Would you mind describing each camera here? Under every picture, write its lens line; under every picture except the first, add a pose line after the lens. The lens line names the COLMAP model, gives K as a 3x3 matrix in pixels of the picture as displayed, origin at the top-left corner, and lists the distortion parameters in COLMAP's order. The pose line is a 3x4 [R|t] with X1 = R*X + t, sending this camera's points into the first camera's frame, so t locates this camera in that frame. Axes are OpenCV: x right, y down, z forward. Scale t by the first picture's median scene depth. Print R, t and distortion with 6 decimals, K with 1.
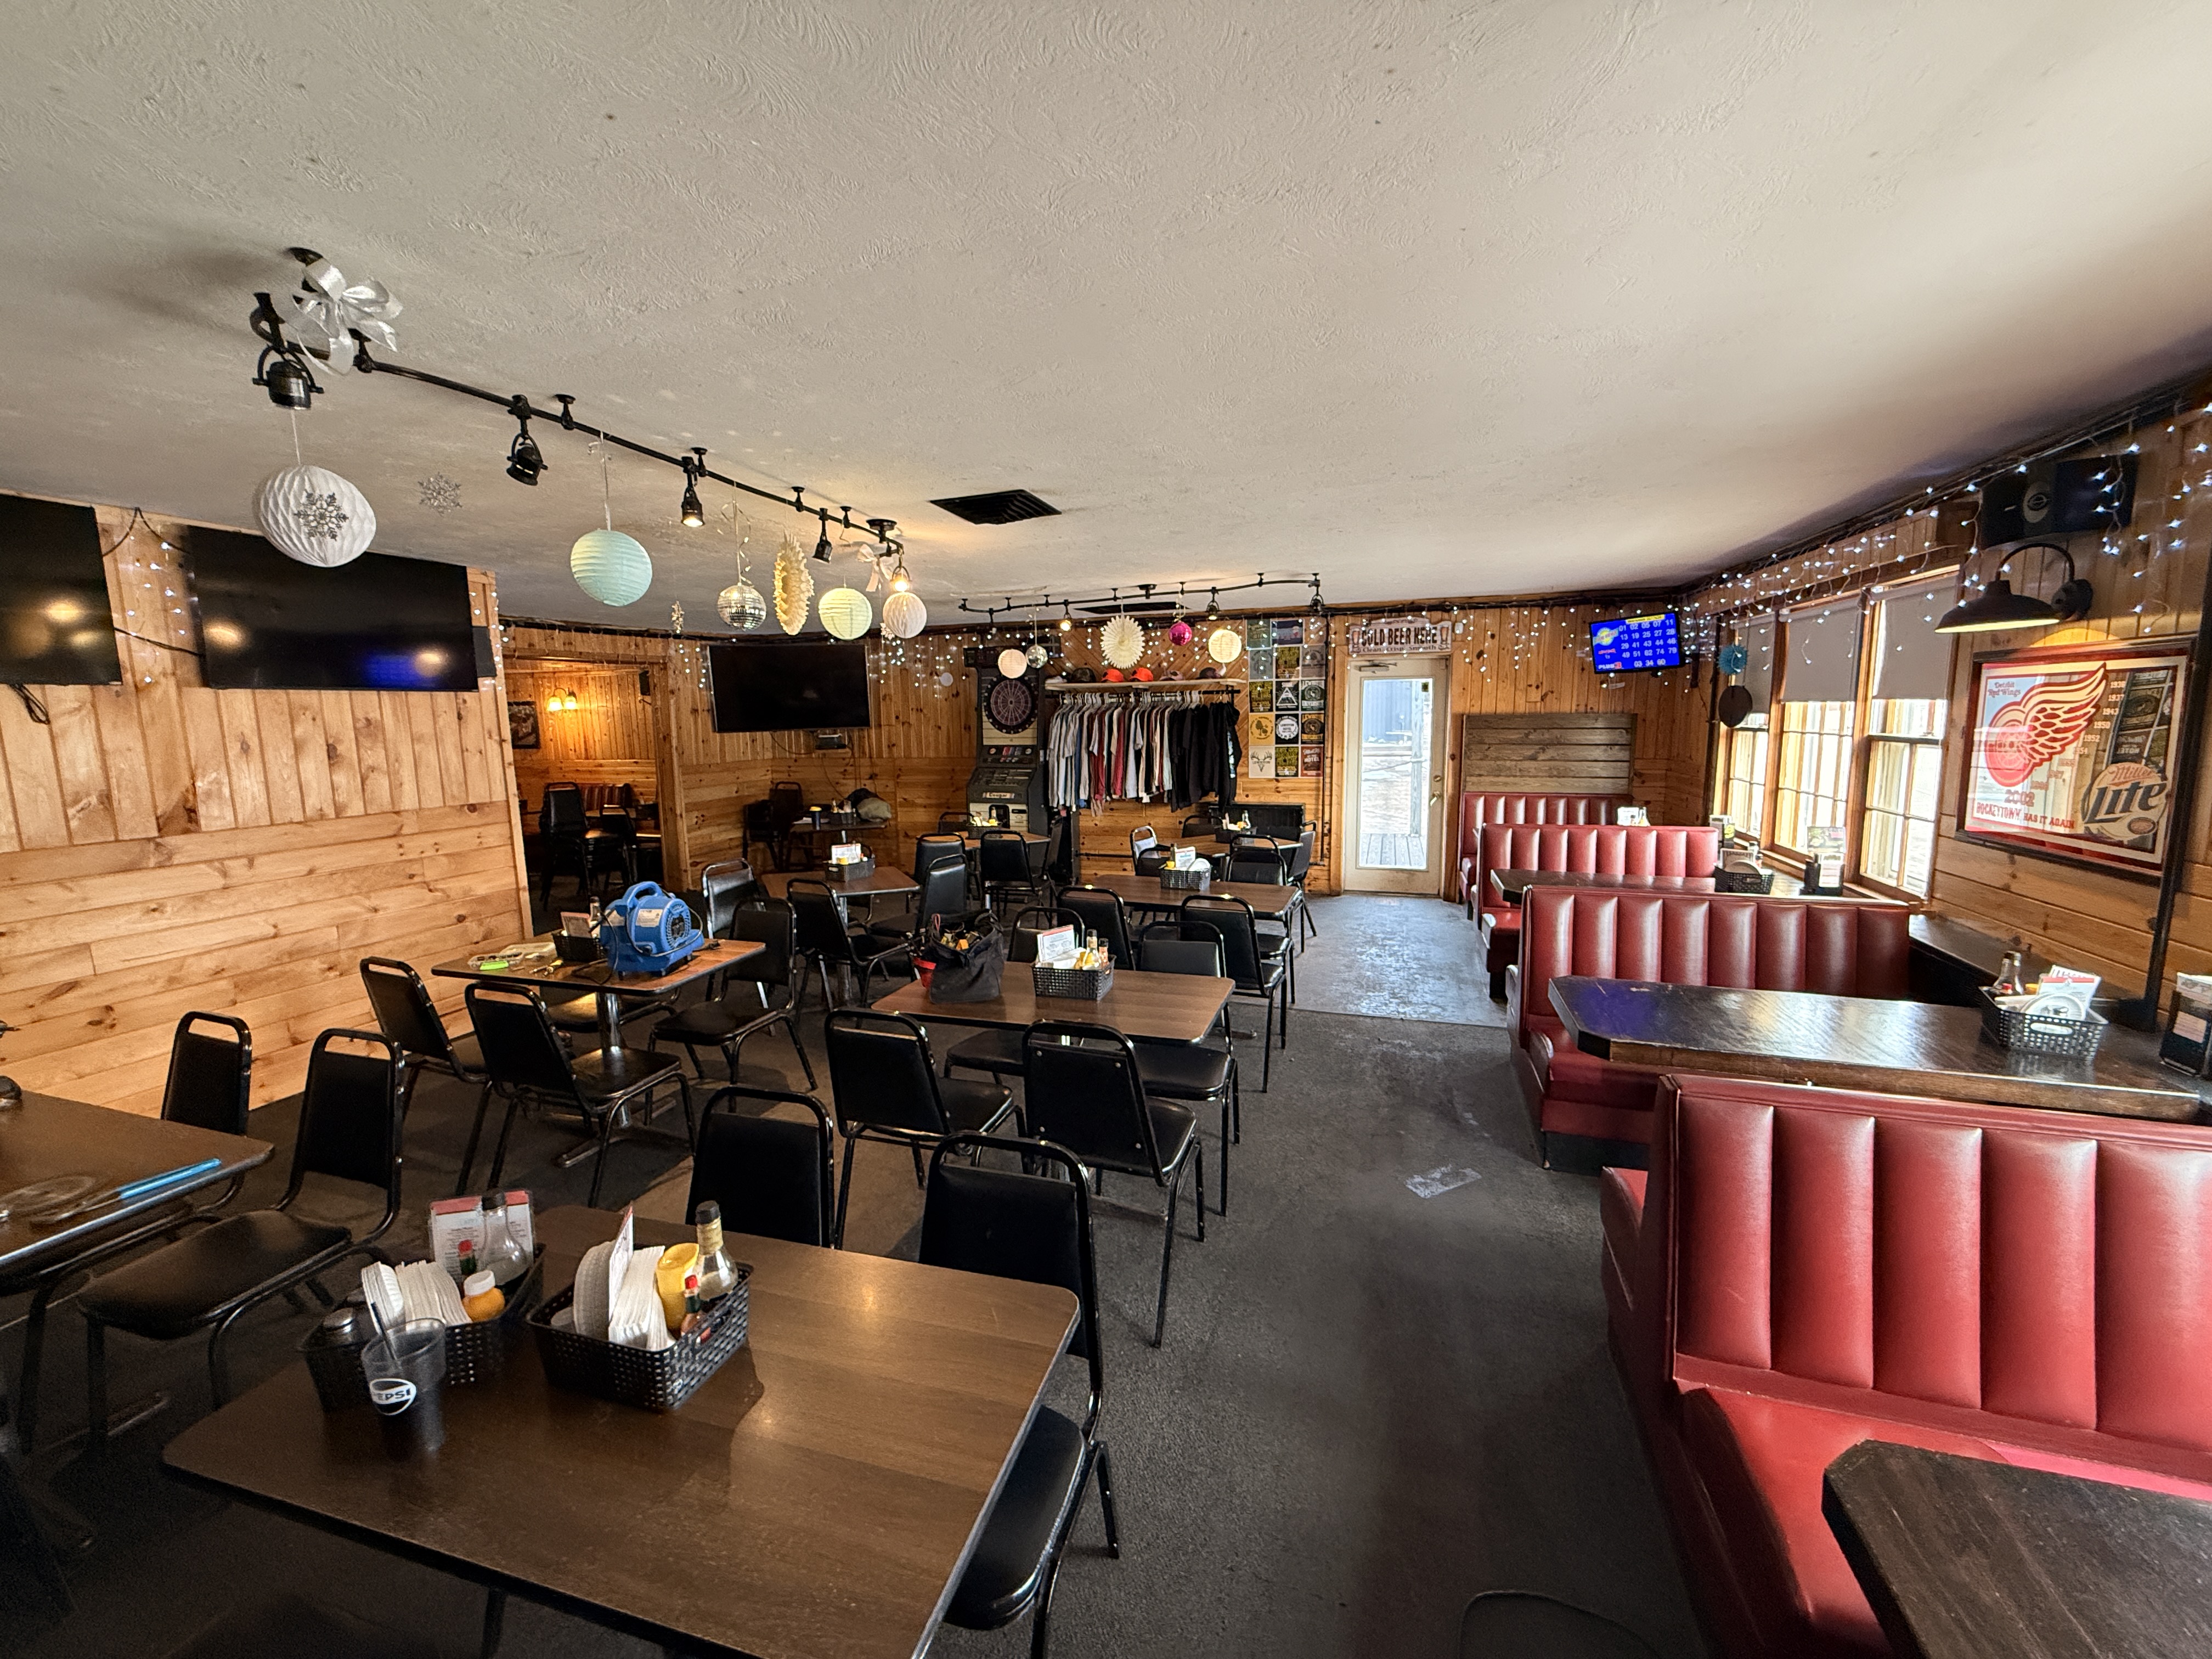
lens RADIAL K [[883.5, 0, 1115.9], [0, 883.5, 827.9], [0, 0, 1]] dist [-0.000599, -0.000329]
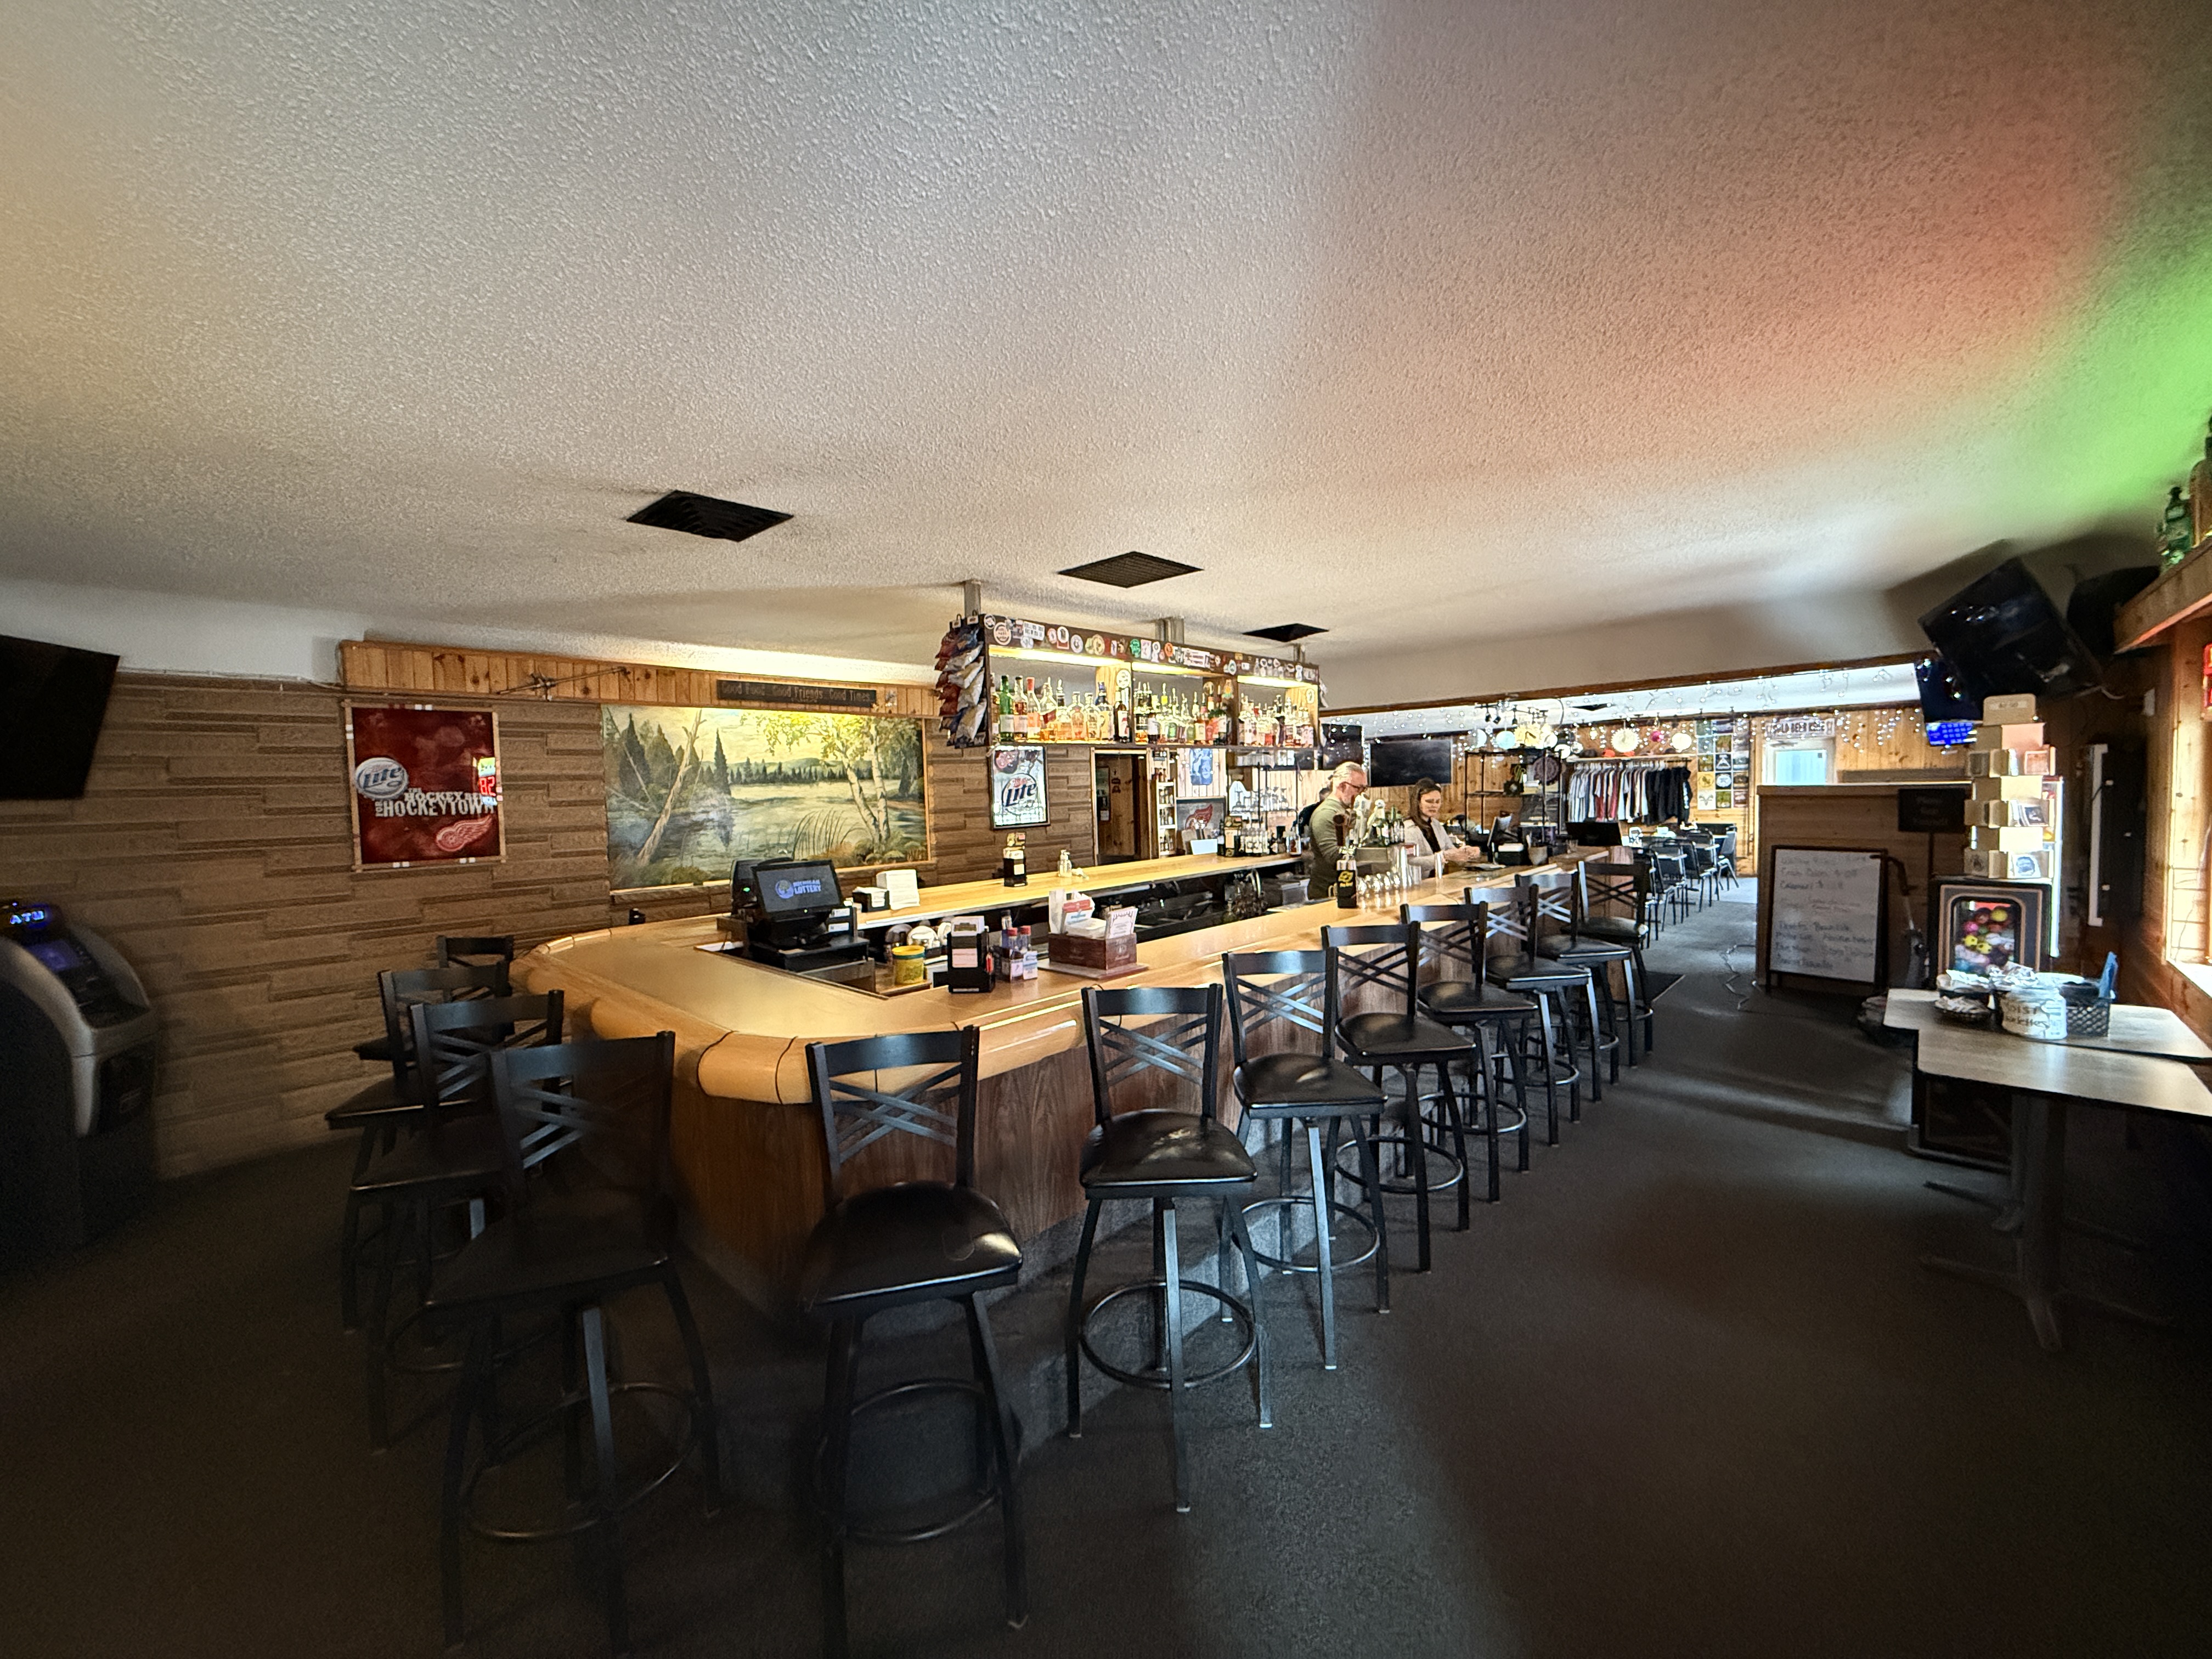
lens RADIAL K [[883.5, 0, 1103.7], [0, 883.5, 832.1], [0, 0, 1]] dist [-0.000599, -0.000329]
pose [[0.898870, 0.010322, -0.438093, -0.143916], [-0.041220, 0.997281, -0.061078, 0.147987], [0.436272, 0.072959, 0.896852, -1.108737]]
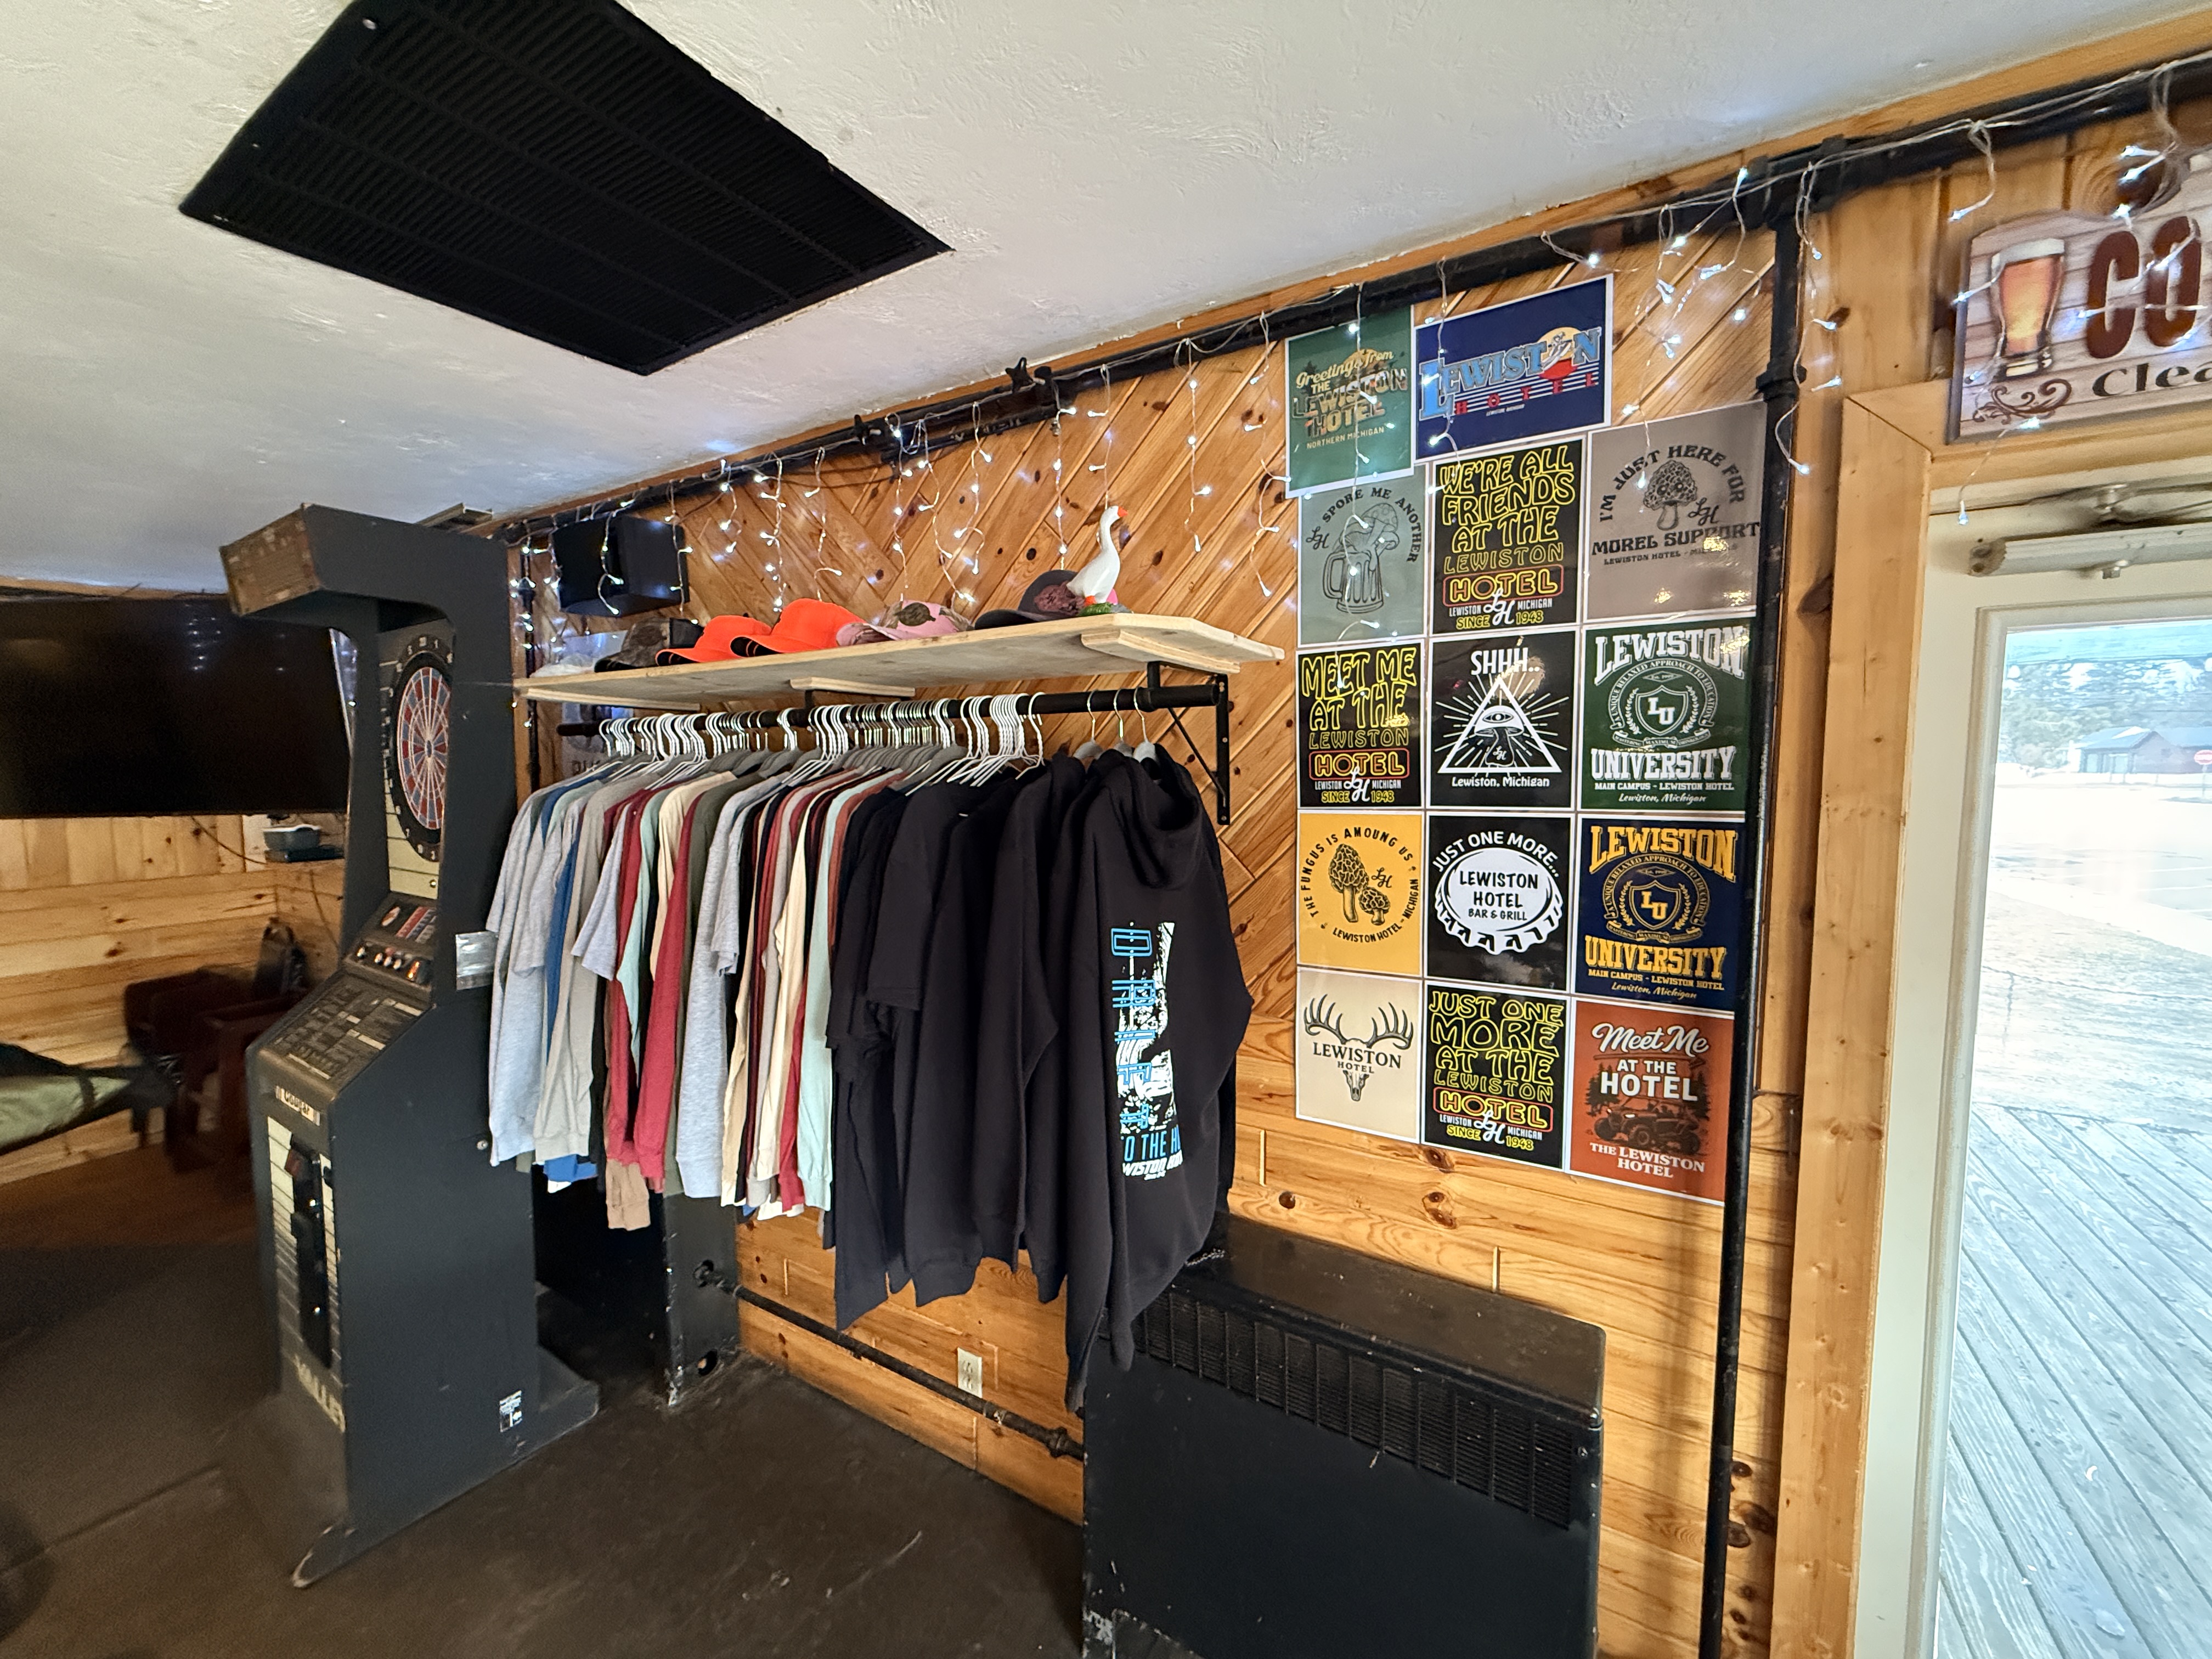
lens RADIAL K [[883.5, 0, 1088.0], [0, 883.5, 825.3], [0, 0, 1]] dist [-0.000599, -0.000329]
pose [[0.971849, 0.027447, -0.233999, 0.155721], [-0.043872, 0.996902, -0.065281, -0.113695], [0.231483, 0.073709, 0.970043, 0.811677]]
